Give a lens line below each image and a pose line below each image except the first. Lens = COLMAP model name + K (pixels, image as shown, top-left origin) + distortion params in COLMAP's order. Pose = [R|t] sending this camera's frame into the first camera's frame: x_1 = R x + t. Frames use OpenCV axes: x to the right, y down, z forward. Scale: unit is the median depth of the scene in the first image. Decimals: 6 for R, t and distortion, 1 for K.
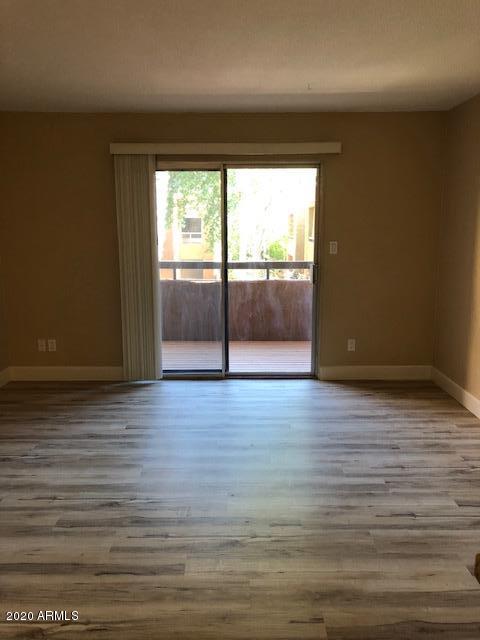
lens RADIAL K [[516.5, 0, 226.8], [0, 516.5, 320.5], [0, 0, 1]] dist [-0.016676, -0.010274]
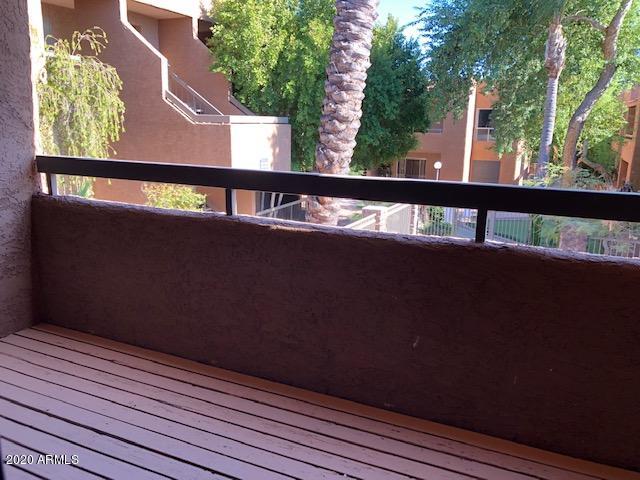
lens RADIAL K [[516.5, 0, 320.0], [0, 516.5, 240.0], [0, 0, 1]] dist [-0.016676, -0.010274]
pose [[0.915515, 0.094070, -0.391131, 0.110221], [-0.077845, 0.995325, 0.057172, -0.088892], [0.394680, -0.021894, 0.918558, 0.677226]]
